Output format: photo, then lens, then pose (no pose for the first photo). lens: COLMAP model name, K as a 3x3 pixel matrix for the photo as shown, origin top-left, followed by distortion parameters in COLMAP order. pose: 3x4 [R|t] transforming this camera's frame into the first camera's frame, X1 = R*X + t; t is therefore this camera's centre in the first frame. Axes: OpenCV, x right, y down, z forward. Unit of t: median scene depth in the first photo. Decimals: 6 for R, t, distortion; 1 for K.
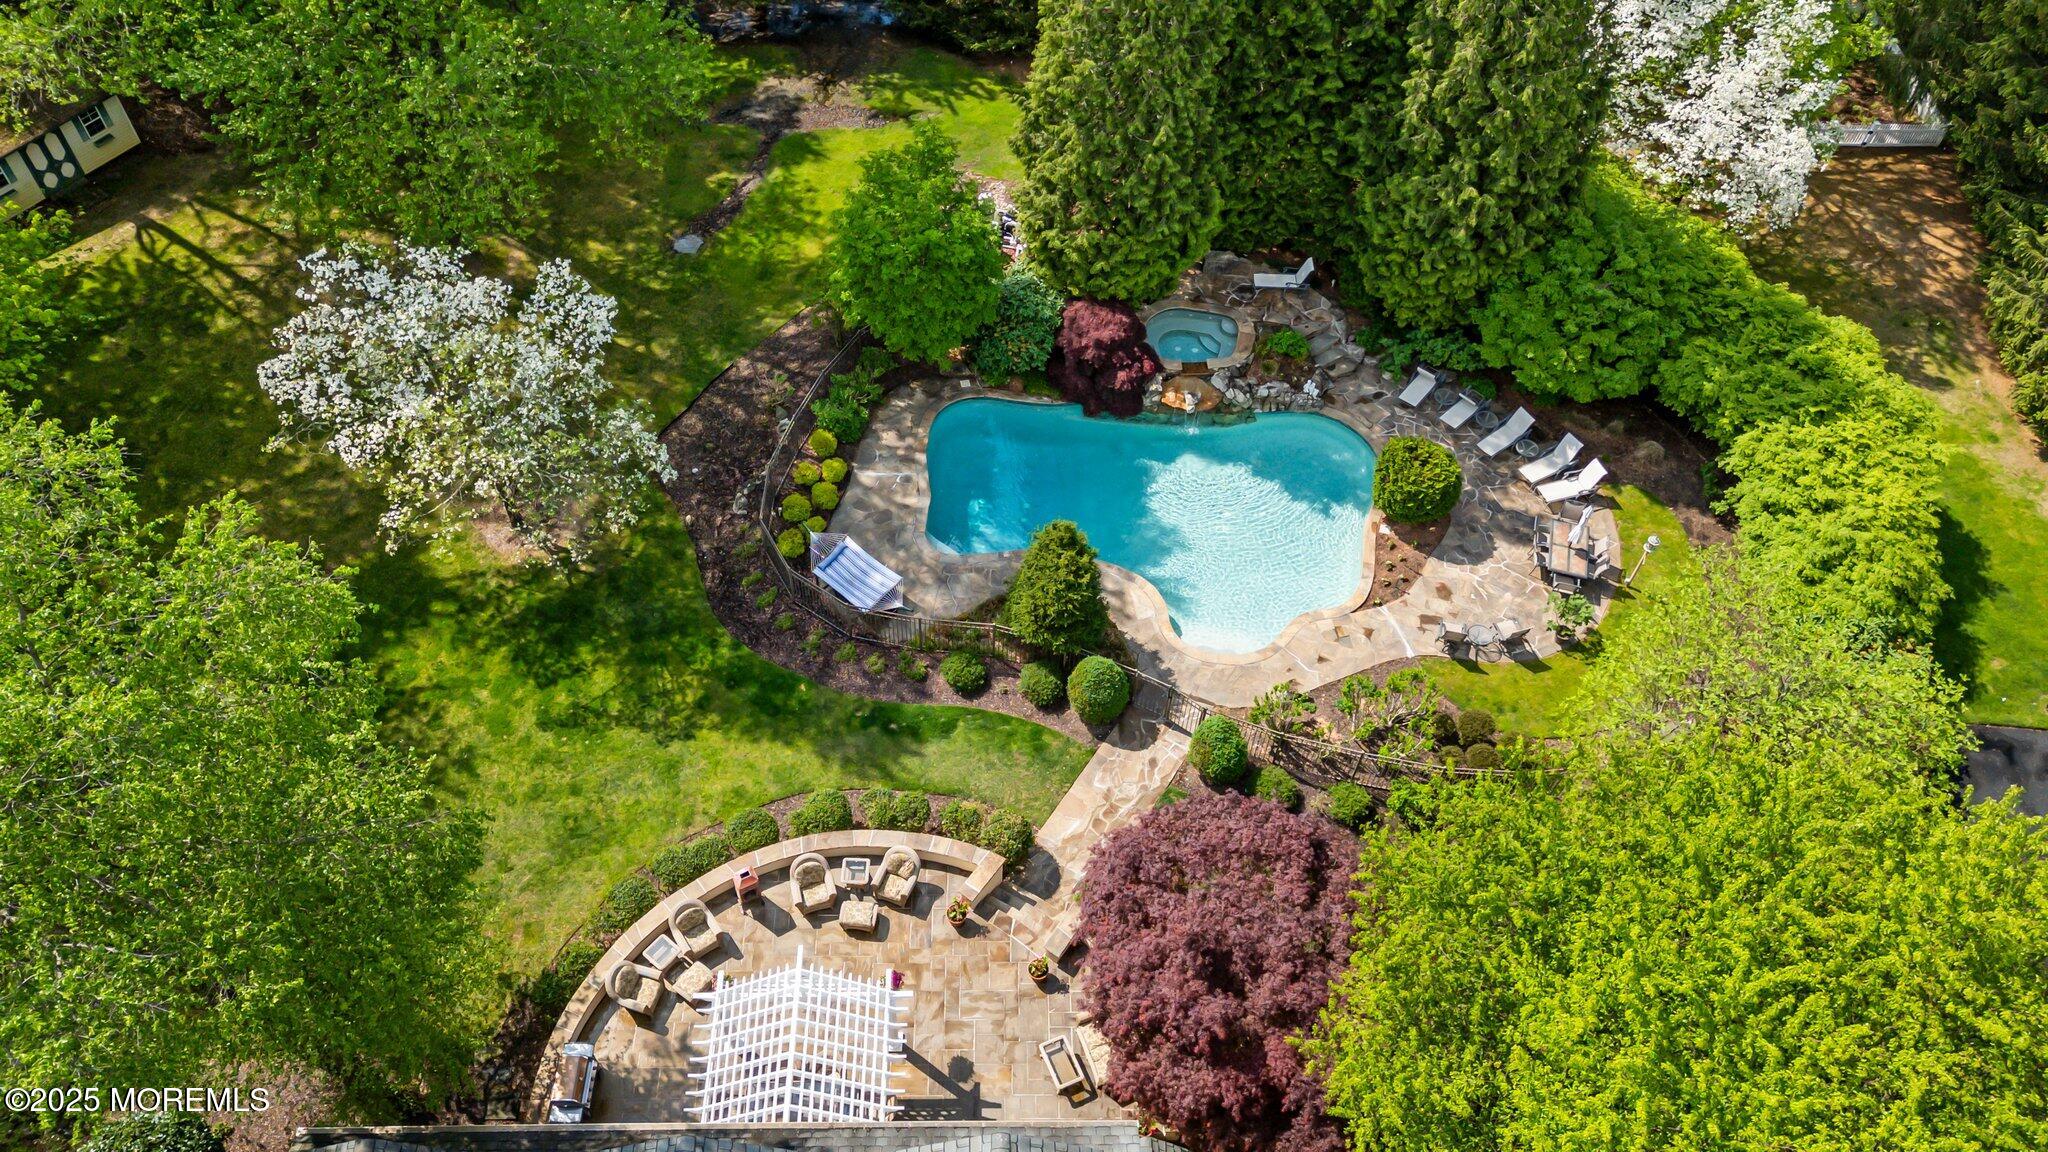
lens RADIAL K [[1501.3, 0, 1024.0], [0, 1501.3, 576.0], [0, 0, 1]] dist [0.120610, -0.198577]
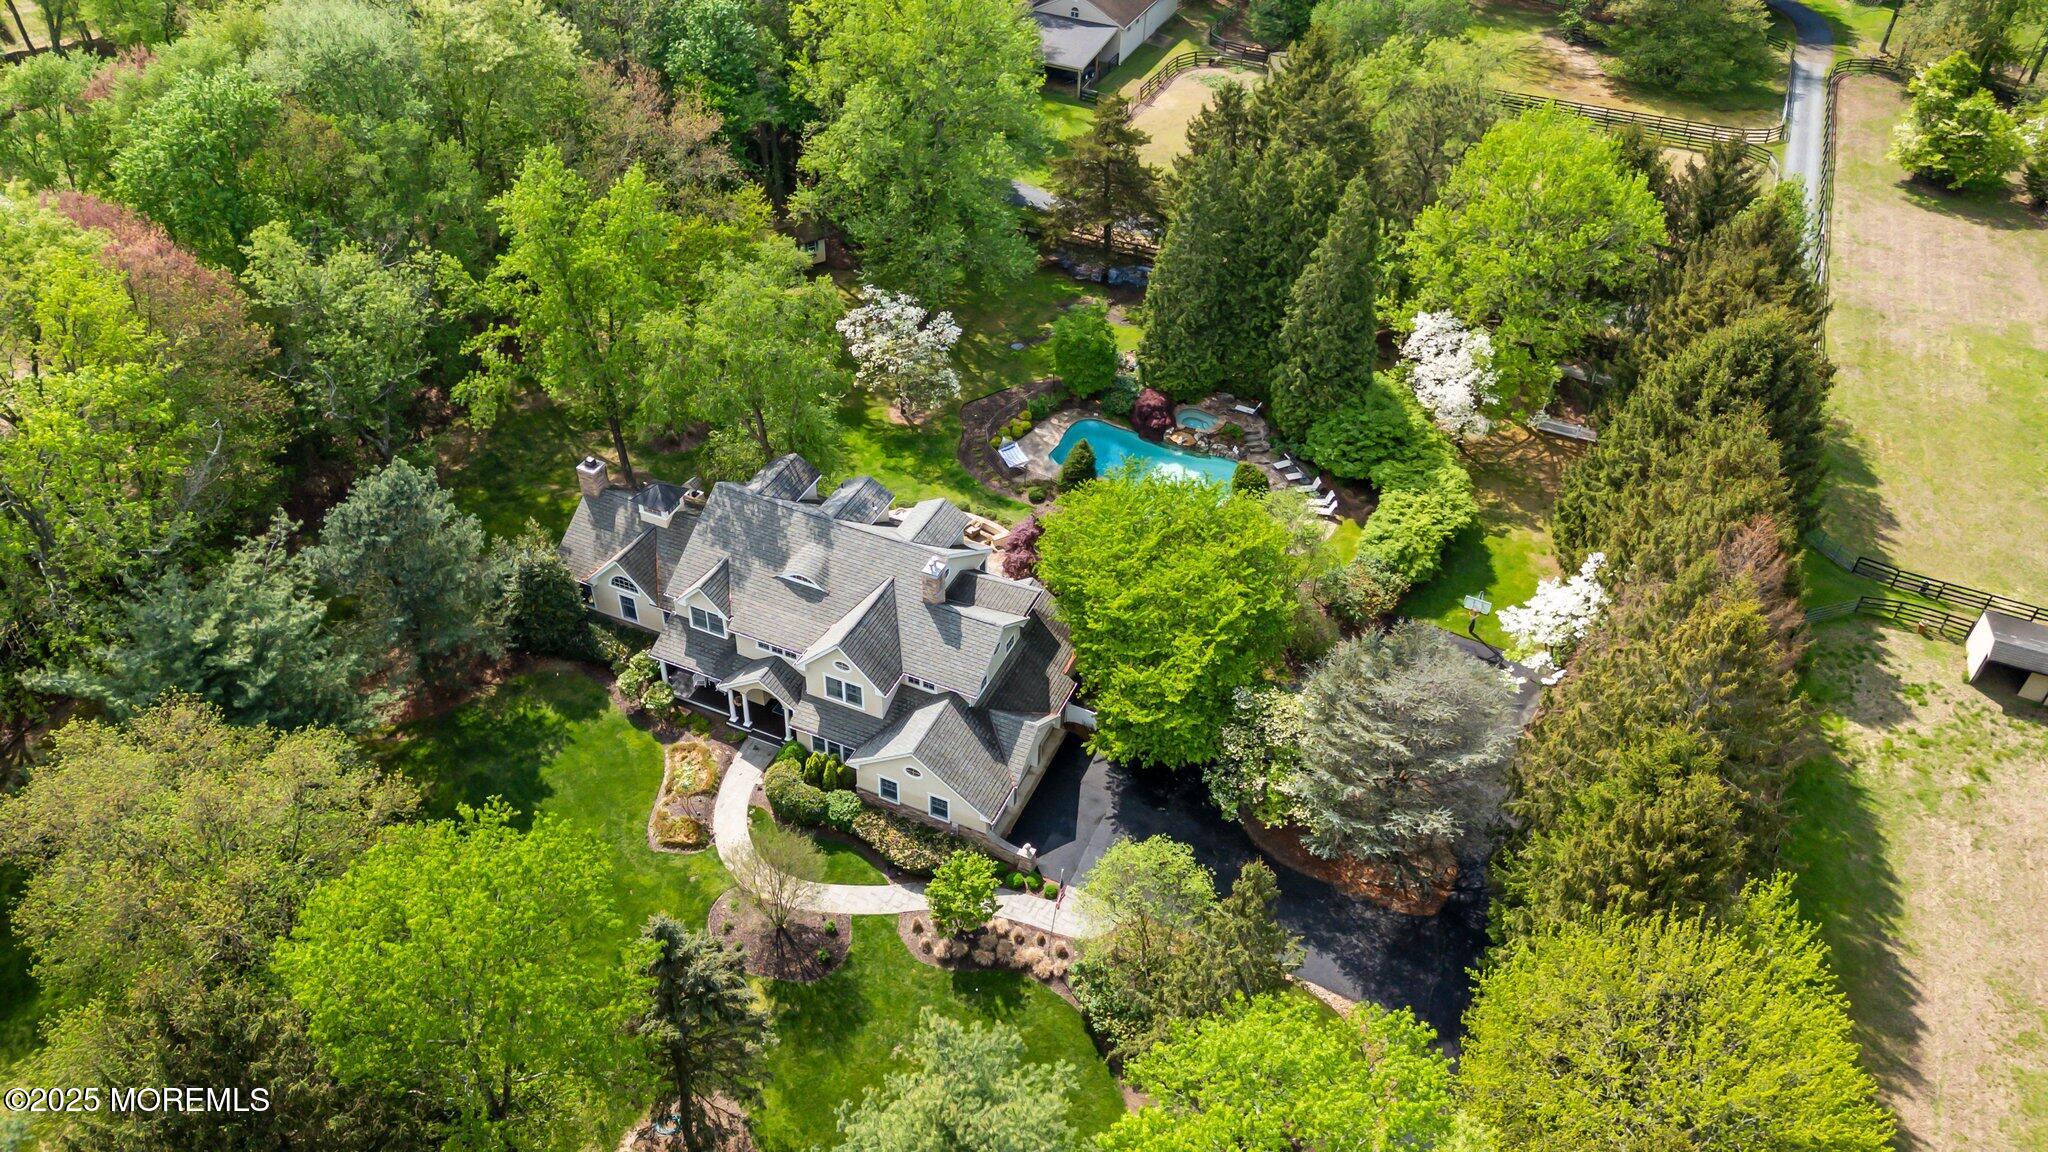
lens RADIAL K [[1501.3, 0, 1024.0], [0, 1501.3, 576.0], [0, 0, 1]] dist [0.120610, -0.198577]
pose [[0.909296, 0.267606, -0.318698, 0.696398], [-0.333994, 0.926136, -0.175274, 0.570682], [0.248254, 0.265819, 0.931510, -1.163207]]
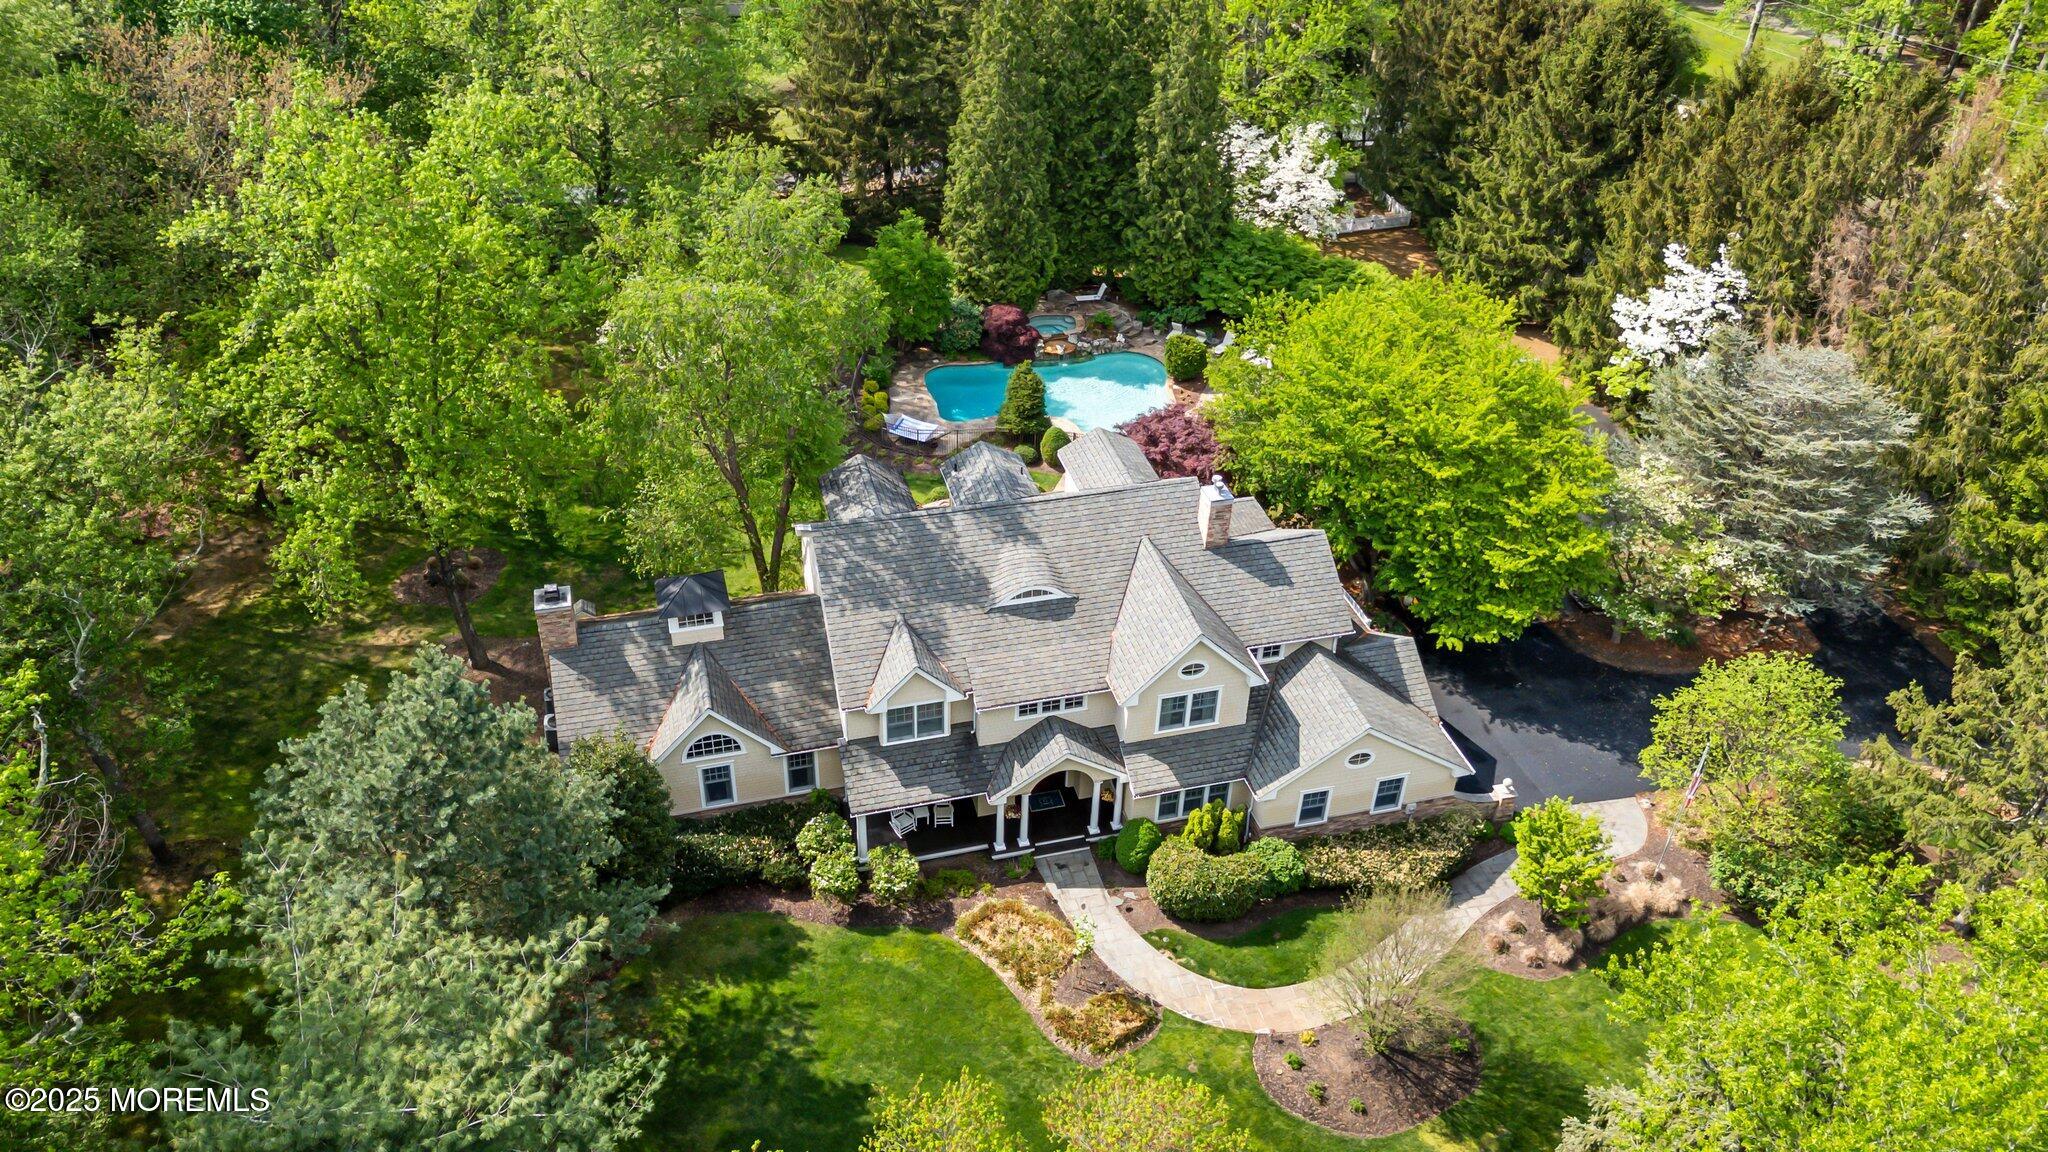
lens RADIAL K [[1512.7, 0, 1023.9], [0, 1512.7, 569.1], [0, 0, 1]] dist [0.080763, -0.067603]
pose [[0.968413, -0.147144, 0.201306, -0.354503], [0.199480, 0.941569, -0.271394, 0.648413], [-0.149610, 0.302978, 0.941181, -0.671618]]
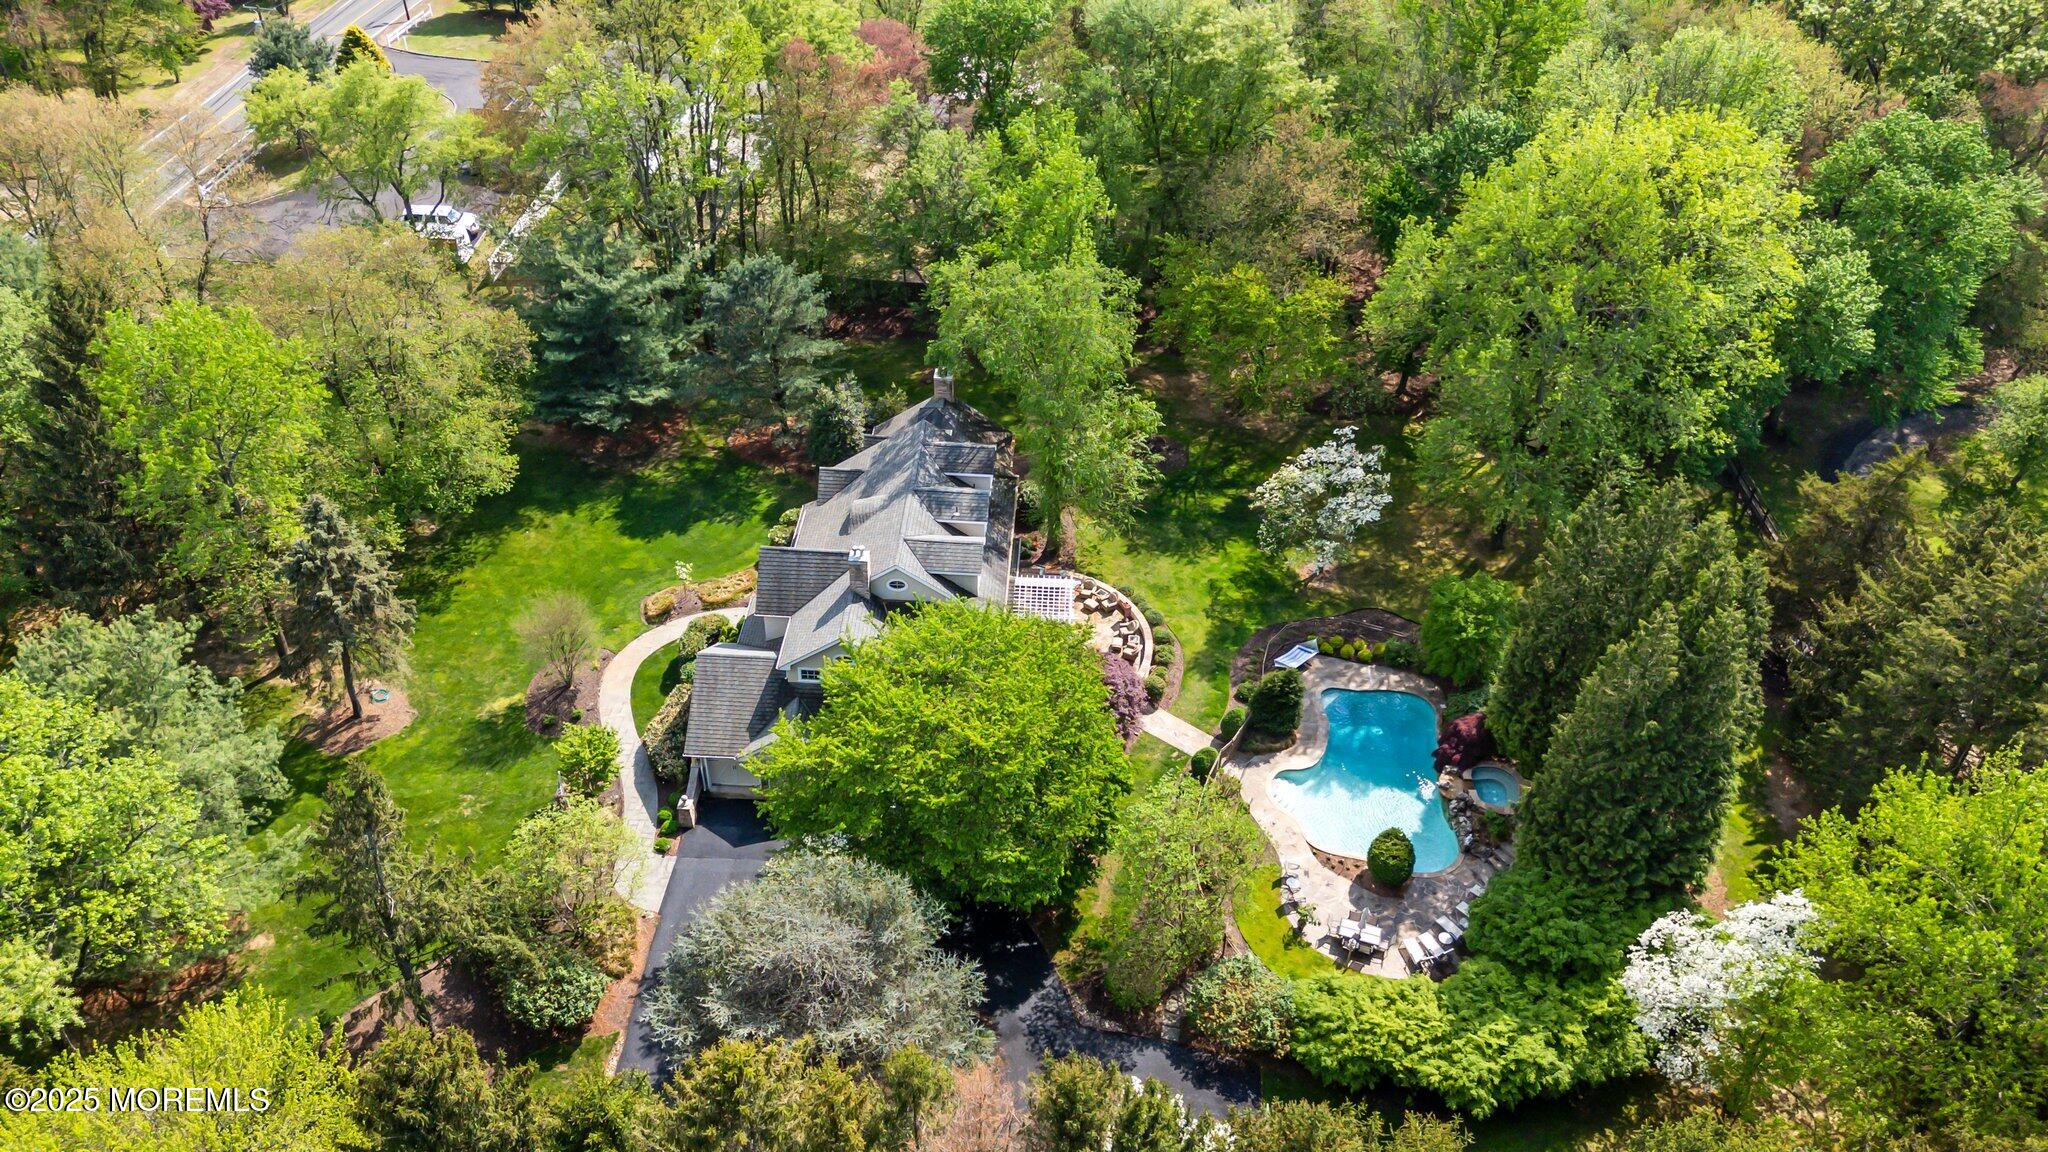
lens RADIAL K [[1501.3, 0, 1024.0], [0, 1501.3, 576.0], [0, 0, 1]] dist [0.120610, -0.198577]
pose [[-0.057236, 0.584077, -0.809678, 1.444585], [-0.812112, 0.444477, 0.378040, -0.502380], [0.580688, 0.679187, 0.448896, -0.223671]]
